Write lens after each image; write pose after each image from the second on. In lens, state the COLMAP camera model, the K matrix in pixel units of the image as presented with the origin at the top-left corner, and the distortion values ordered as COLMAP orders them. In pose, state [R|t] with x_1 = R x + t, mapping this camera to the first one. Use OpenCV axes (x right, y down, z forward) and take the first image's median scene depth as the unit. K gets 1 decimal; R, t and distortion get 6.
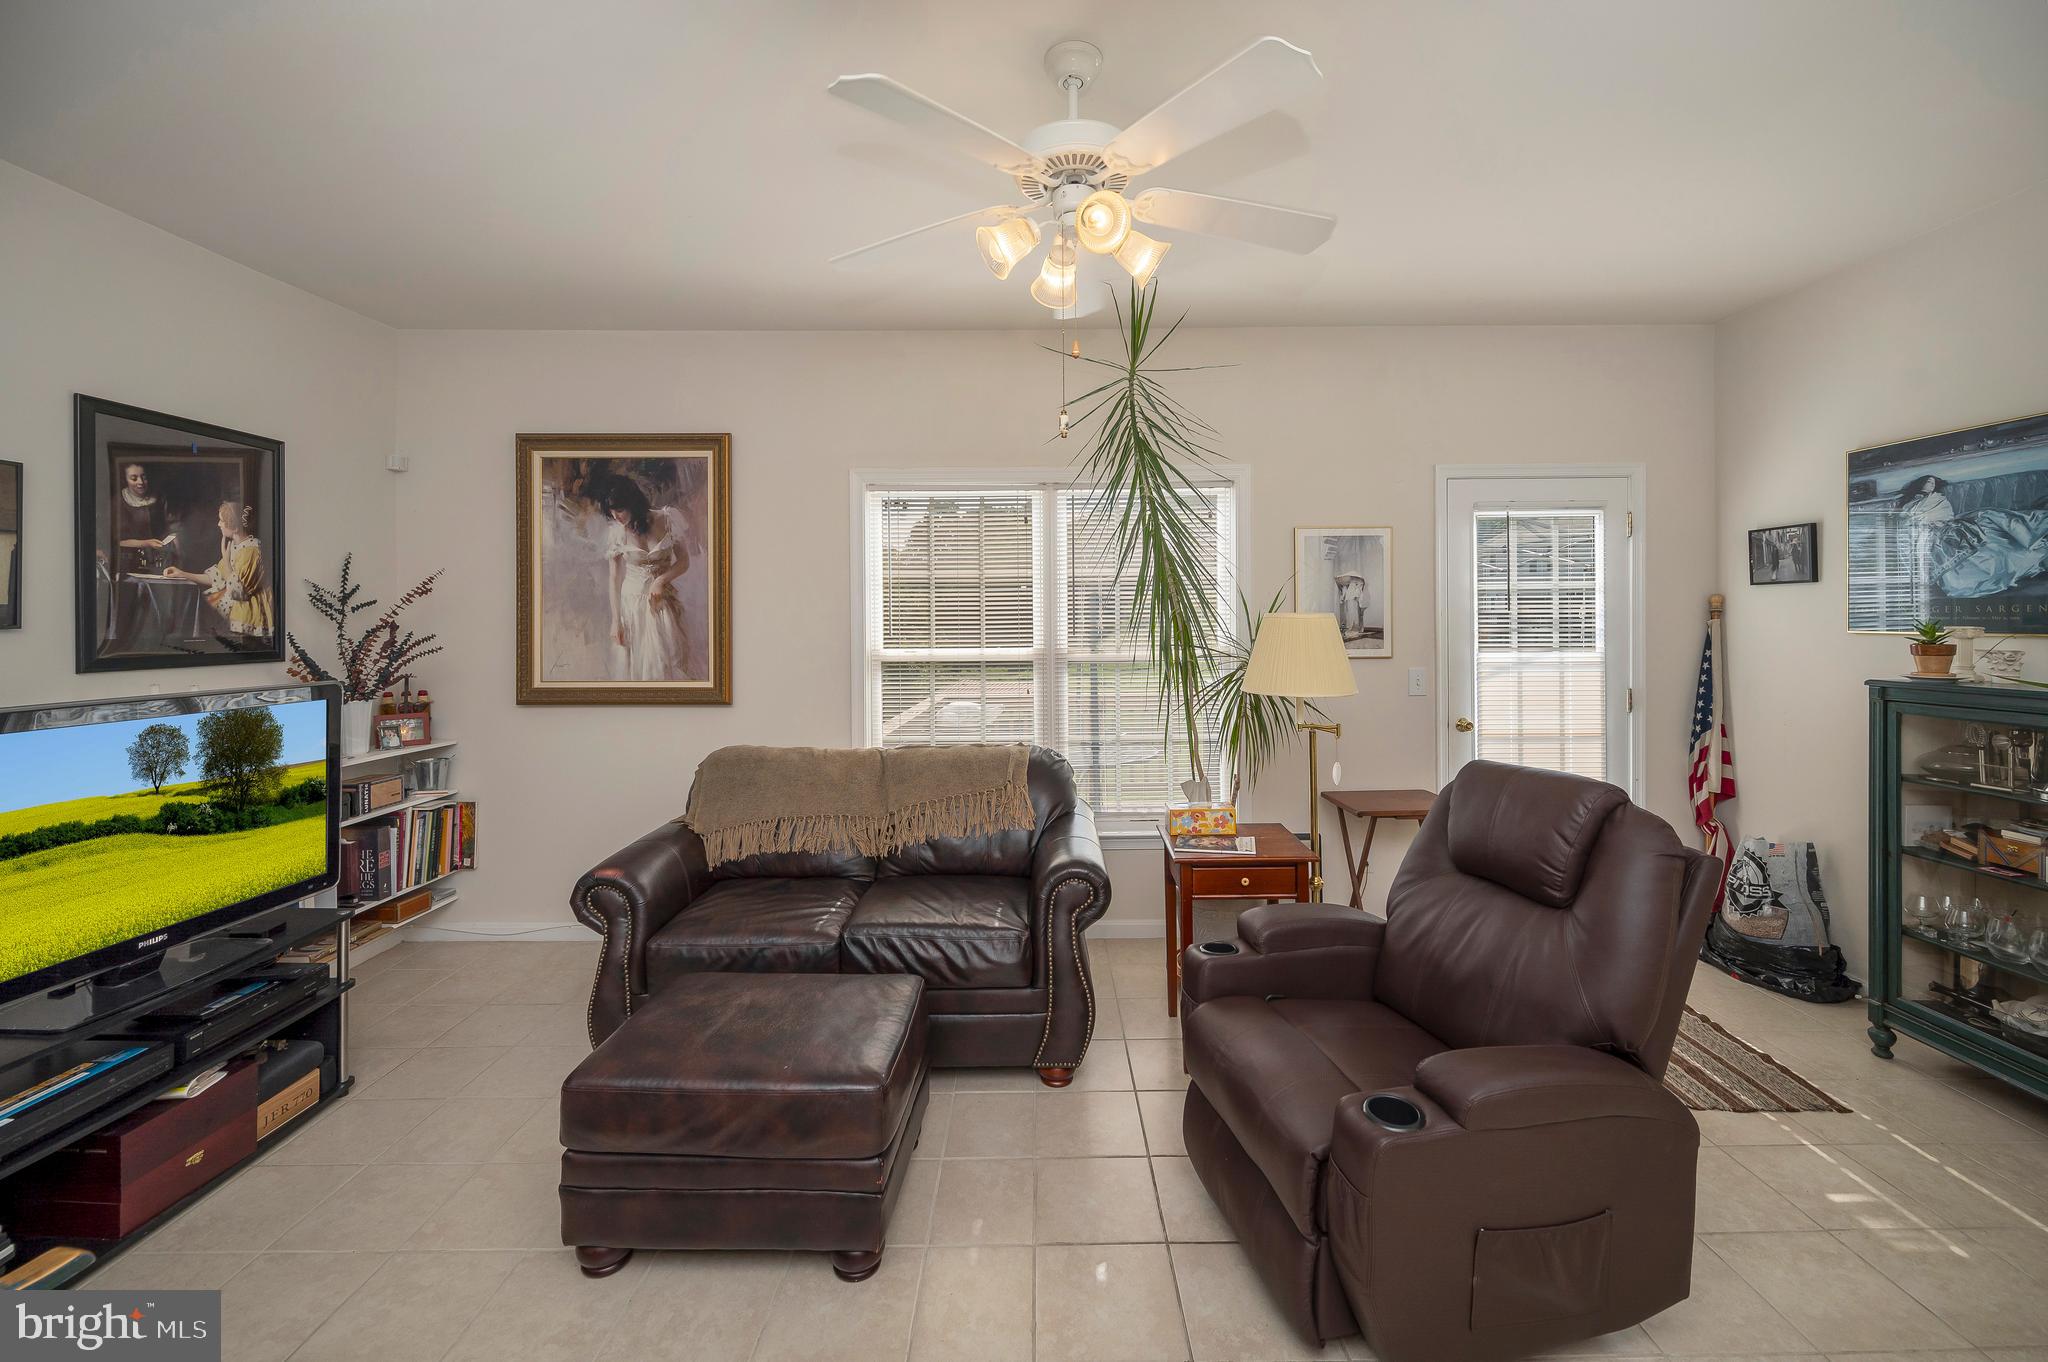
lens RADIAL K [[824.3, 0, 1044.5], [0, 824.3, 622.5], [0, 0, 1]] dist [-0.000536, -0.001770]
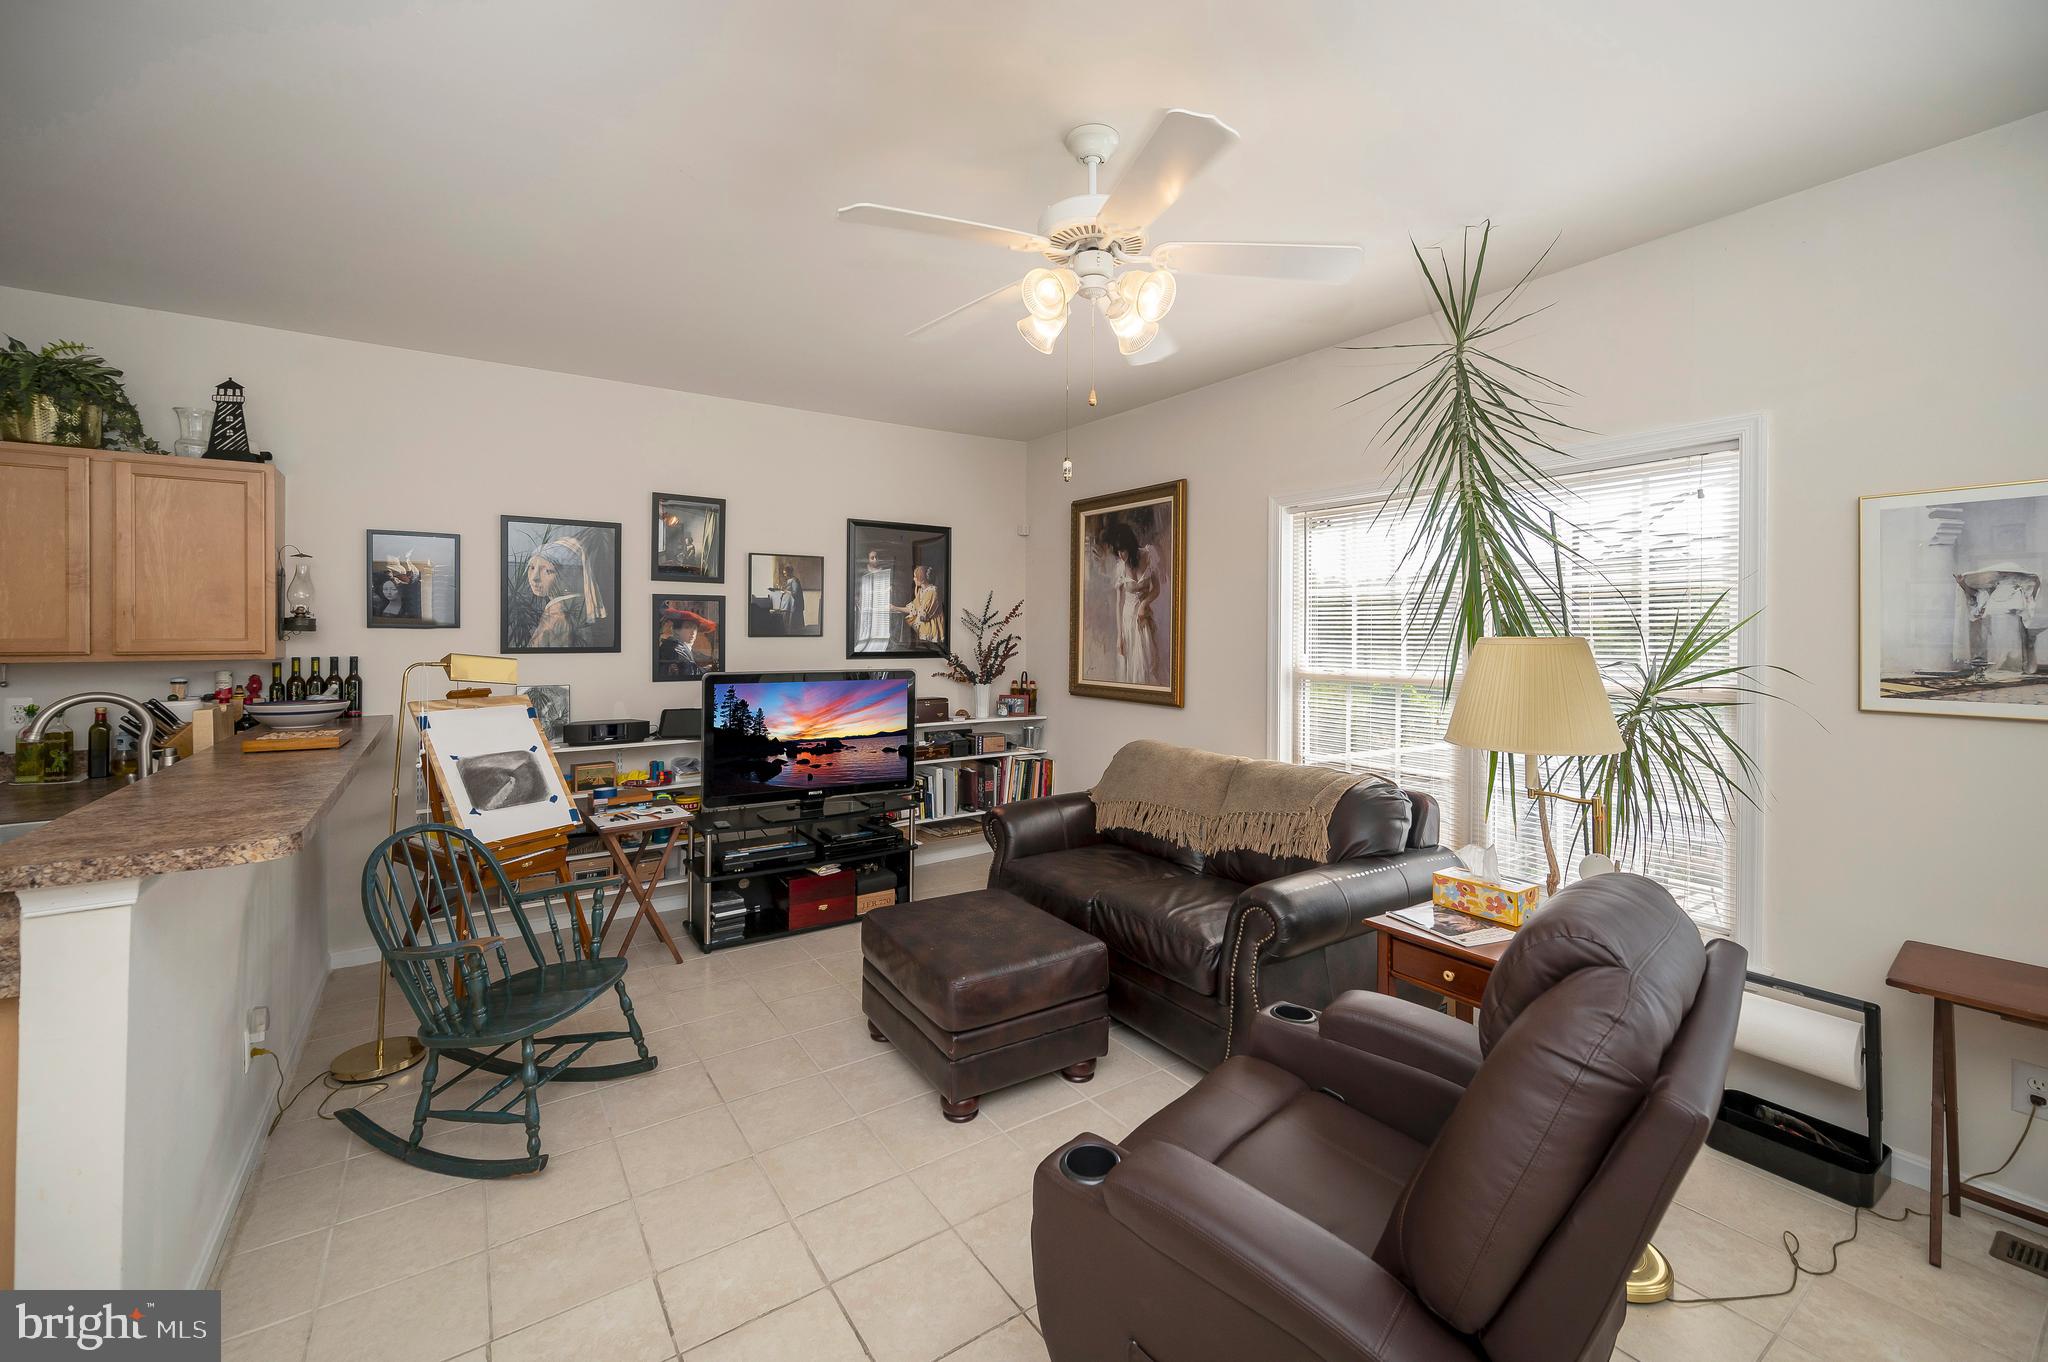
lens RADIAL K [[824.3, 0, 1045.8], [0, 824.3, 629.9], [0, 0, 1]] dist [-0.000536, -0.001770]
pose [[0.569372, 0.006682, -0.822053, 0.481255], [-0.013440, 0.999909, -0.001181, -0.008622], [0.821970, 0.011721, 0.569410, 0.166163]]
